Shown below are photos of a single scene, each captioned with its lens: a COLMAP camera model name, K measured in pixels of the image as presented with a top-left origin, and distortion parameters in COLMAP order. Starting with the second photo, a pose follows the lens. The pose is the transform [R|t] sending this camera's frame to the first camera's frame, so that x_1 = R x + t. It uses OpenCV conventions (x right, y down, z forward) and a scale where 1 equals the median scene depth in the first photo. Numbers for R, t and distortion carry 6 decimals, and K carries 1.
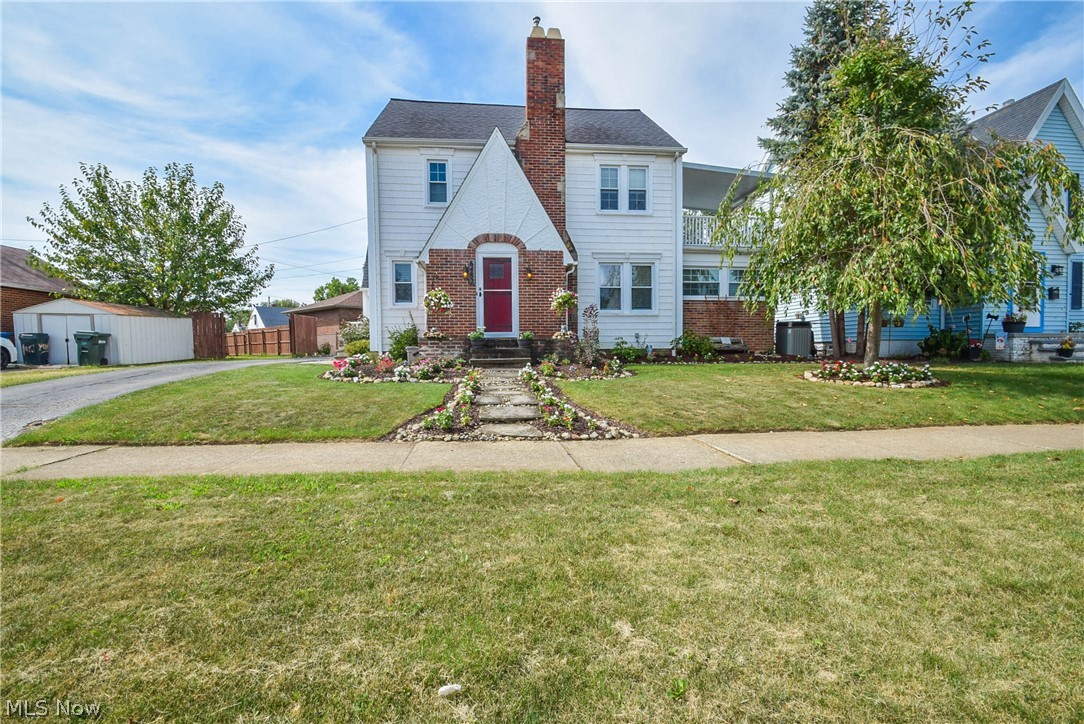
lens RADIAL K [[499.8, 0, 543.4], [0, 499.8, 362.0], [0, 0, 1]] dist [0.002413, -0.004365]
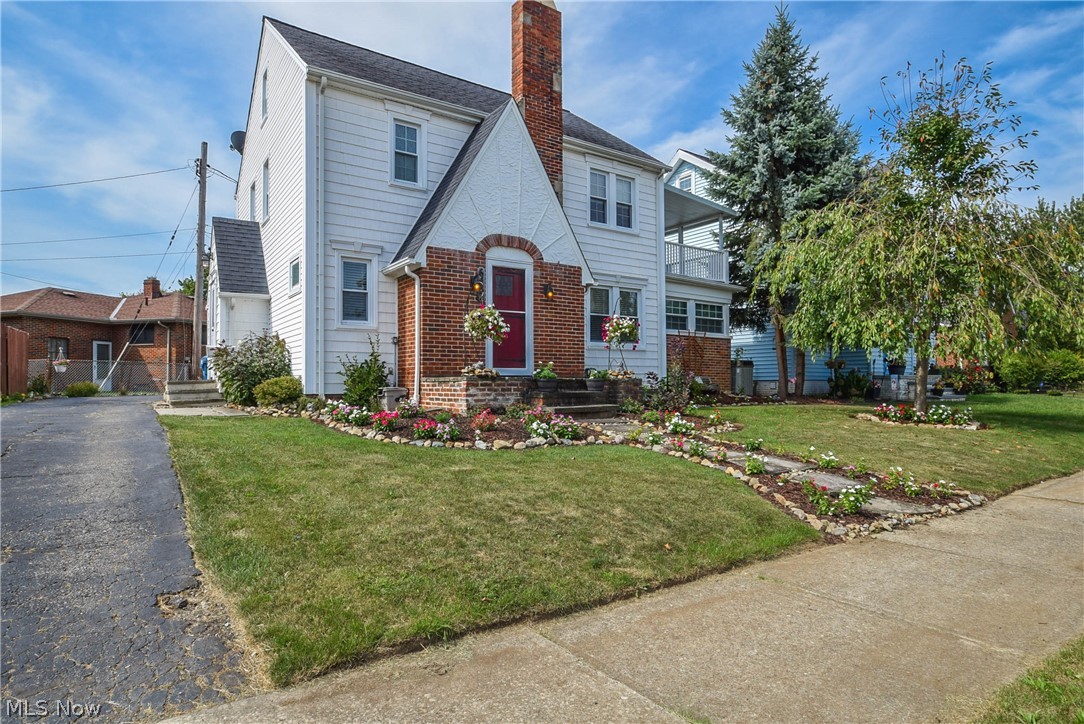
lens RADIAL K [[592.6, 0, 540.5], [0, 592.6, 362.8], [0, 0, 1]] dist [-0.017510, -0.000171]
pose [[0.885199, 0.020287, 0.464771, -0.425653], [0.007563, 0.998289, -0.057979, -0.015280], [-0.465152, 0.054838, 0.883531, 0.193916]]
